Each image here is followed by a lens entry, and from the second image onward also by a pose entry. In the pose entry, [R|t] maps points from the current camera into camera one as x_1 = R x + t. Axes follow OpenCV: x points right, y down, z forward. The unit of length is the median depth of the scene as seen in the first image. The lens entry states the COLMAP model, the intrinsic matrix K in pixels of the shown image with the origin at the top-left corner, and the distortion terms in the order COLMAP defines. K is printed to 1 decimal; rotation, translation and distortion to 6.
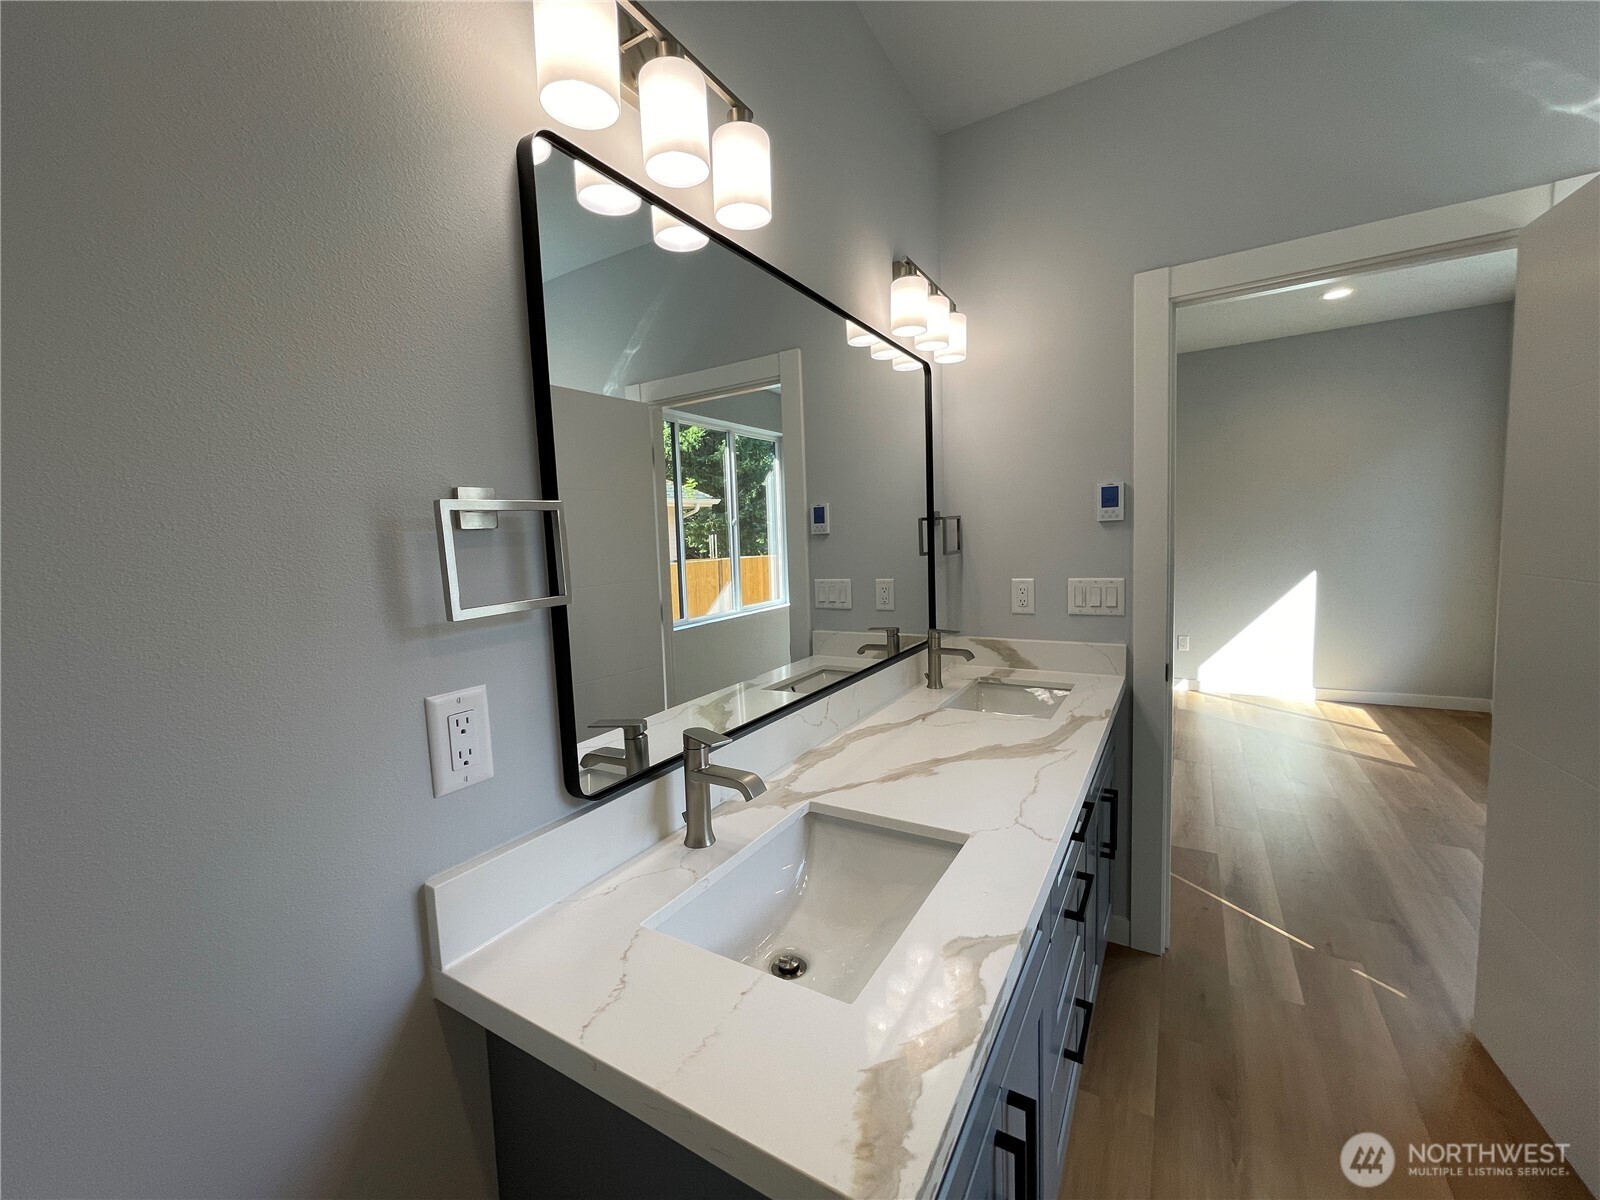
lens RADIAL K [[646.0, 0, 793.1], [0, 646.0, 595.1], [0, 0, 1]] dist [-0.000924, 0.000006]
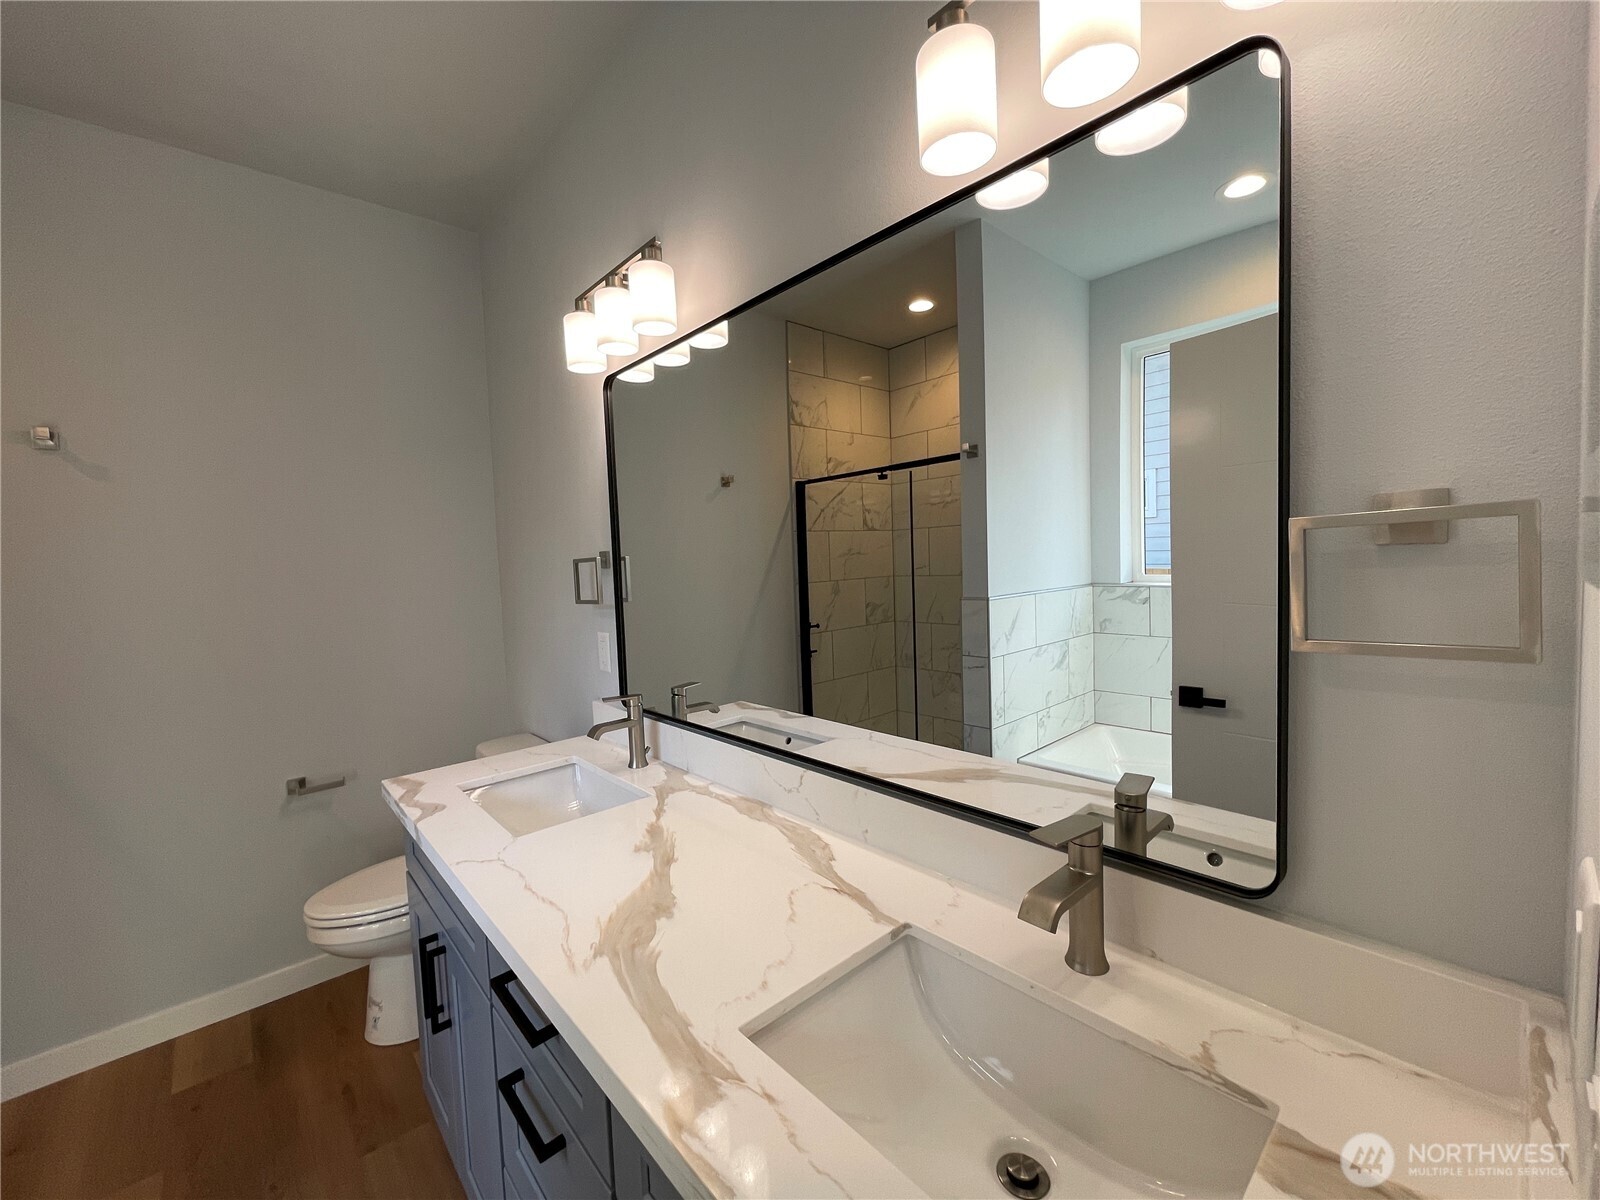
lens RADIAL K [[646.0, 0, 793.1], [0, 646.0, 595.1], [0, 0, 1]] dist [-0.000924, 0.000006]
pose [[-0.287140, 0.112222, -0.951292, 0.883846], [-0.031848, 0.991446, 0.126572, -0.180802], [0.957359, 0.066640, -0.281109, 1.302454]]
